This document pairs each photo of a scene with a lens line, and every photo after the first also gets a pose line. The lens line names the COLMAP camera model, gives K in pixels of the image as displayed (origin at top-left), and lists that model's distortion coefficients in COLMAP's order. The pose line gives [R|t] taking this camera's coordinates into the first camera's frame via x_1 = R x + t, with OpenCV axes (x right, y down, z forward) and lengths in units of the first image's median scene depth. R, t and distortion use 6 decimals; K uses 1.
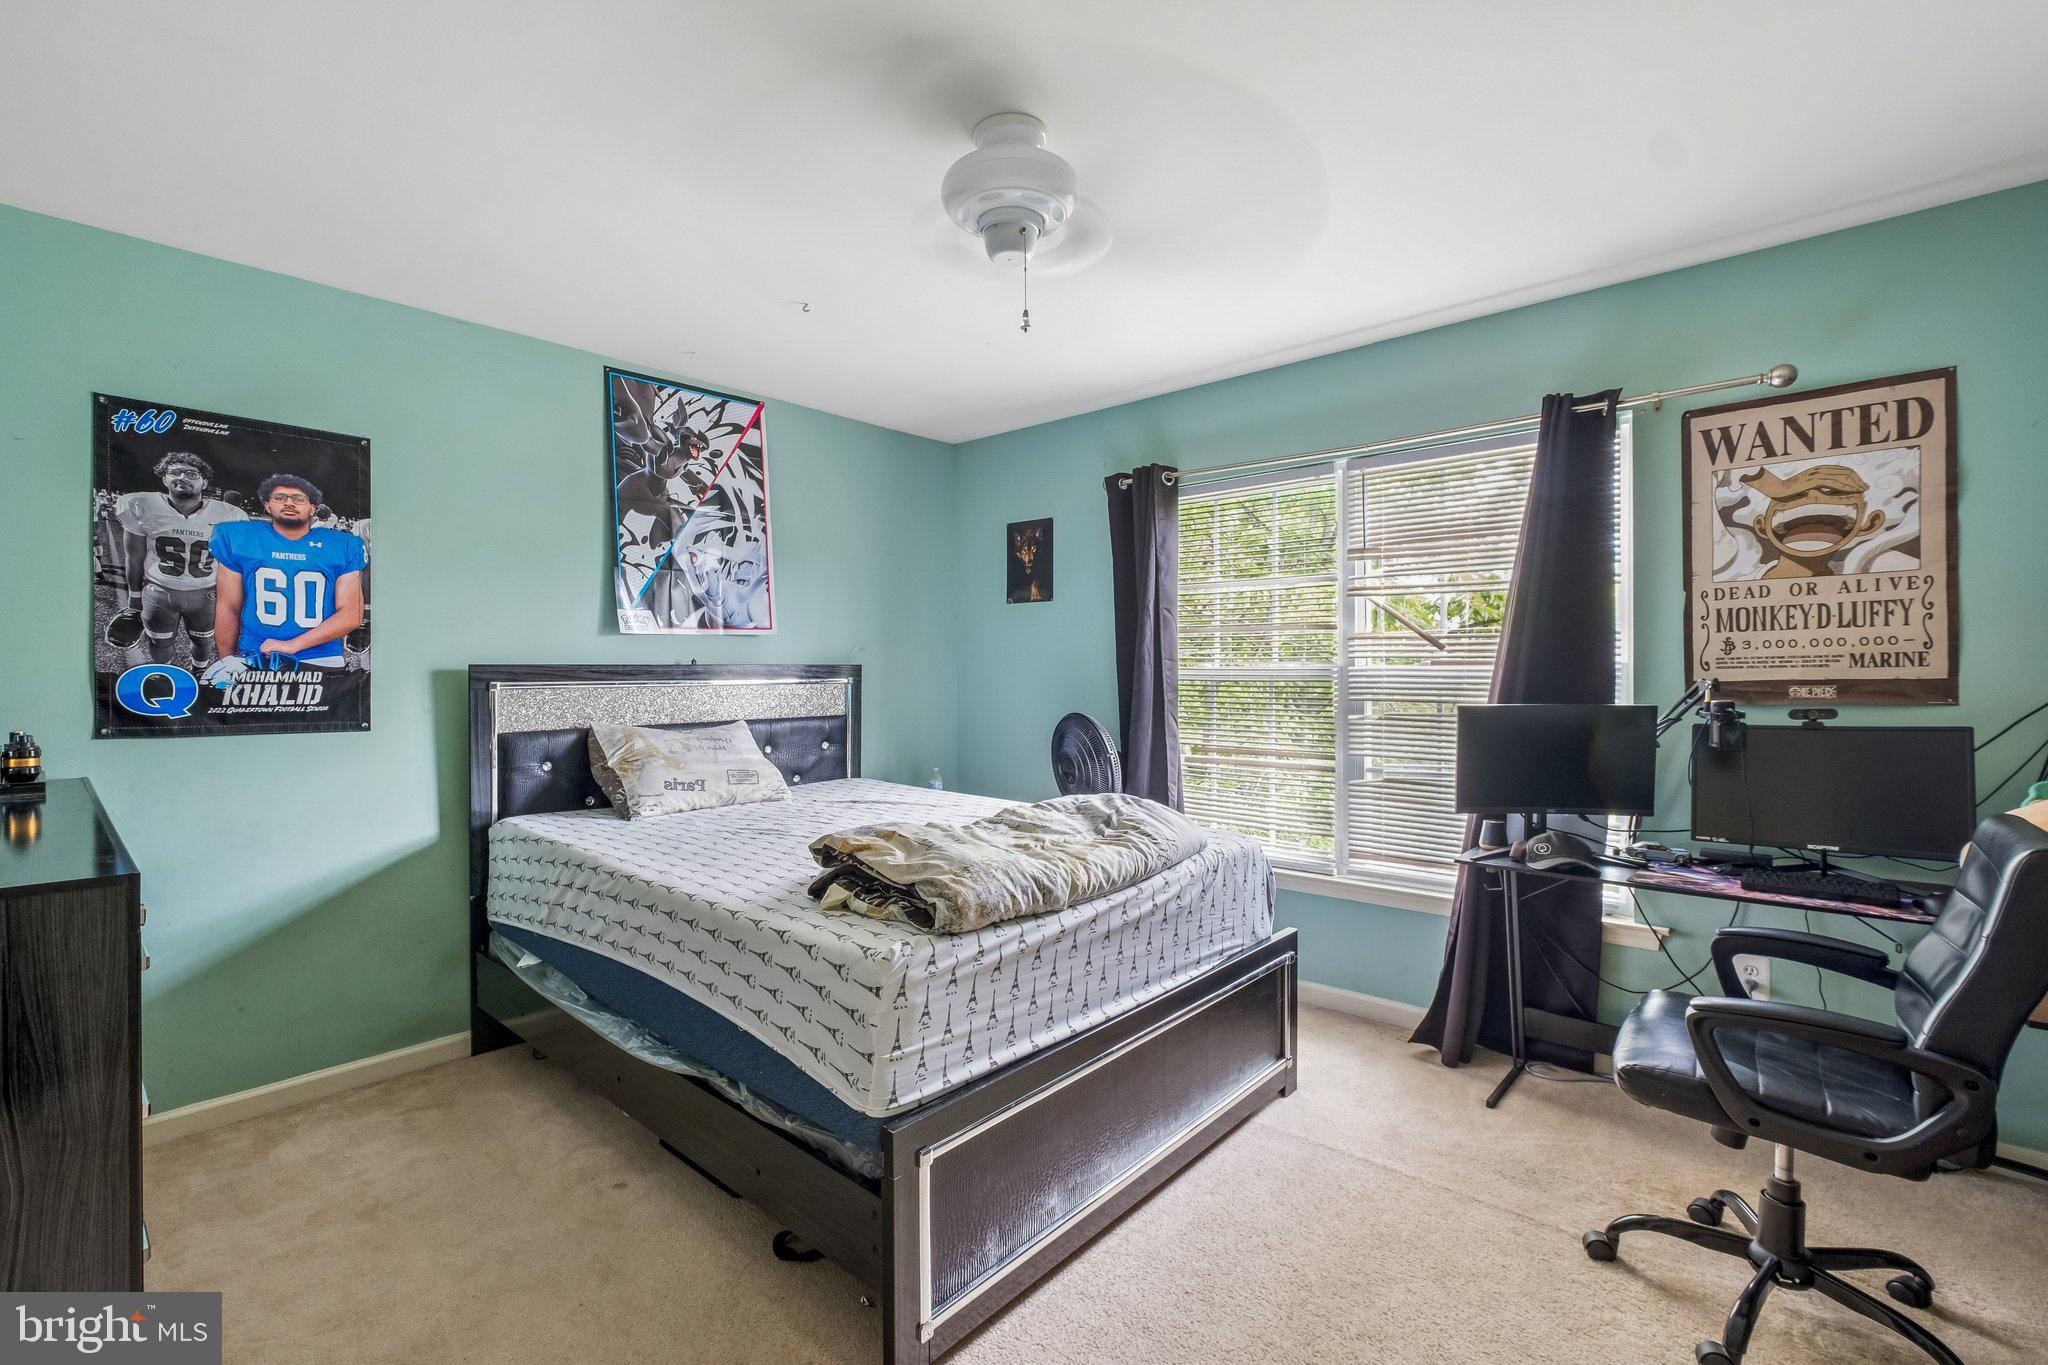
lens RADIAL K [[904.1, 0, 1020.9], [0, 904.1, 682.2], [0, 0, 1]] dist [0.000101, -0.001162]
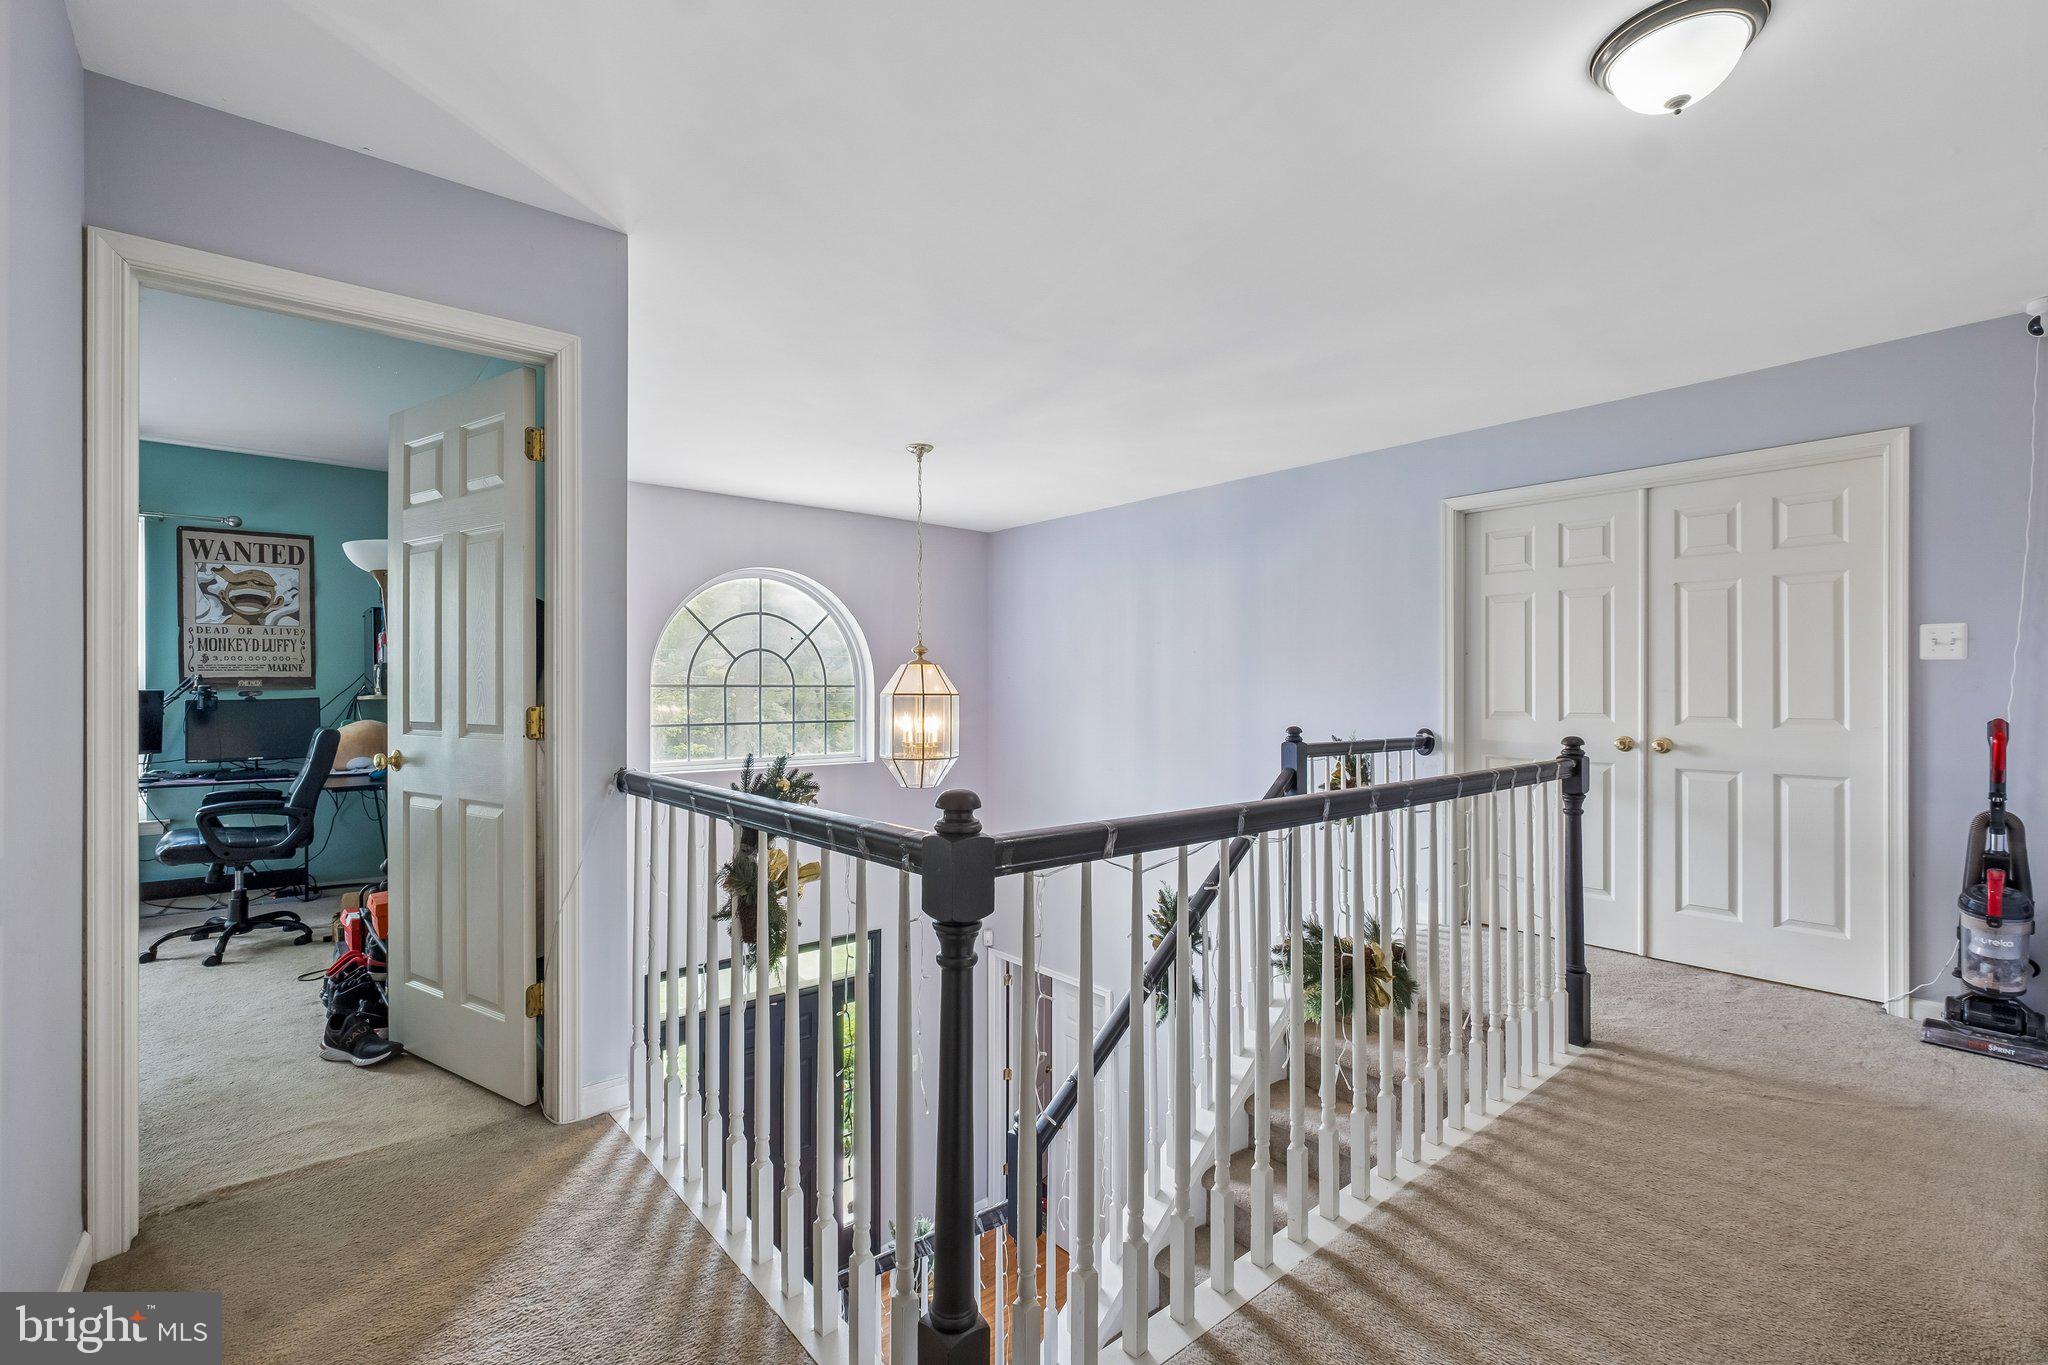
lens RADIAL K [[904.1, 0, 1020.5], [0, 904.1, 688.0], [0, 0, 1]] dist [0.000101, -0.001162]
pose [[0.144489, 0.001407, 0.989505, -0.834880], [0.005651, 0.999982, -0.002247, 0.035278], [-0.989490, 0.005916, 0.144478, -0.951609]]
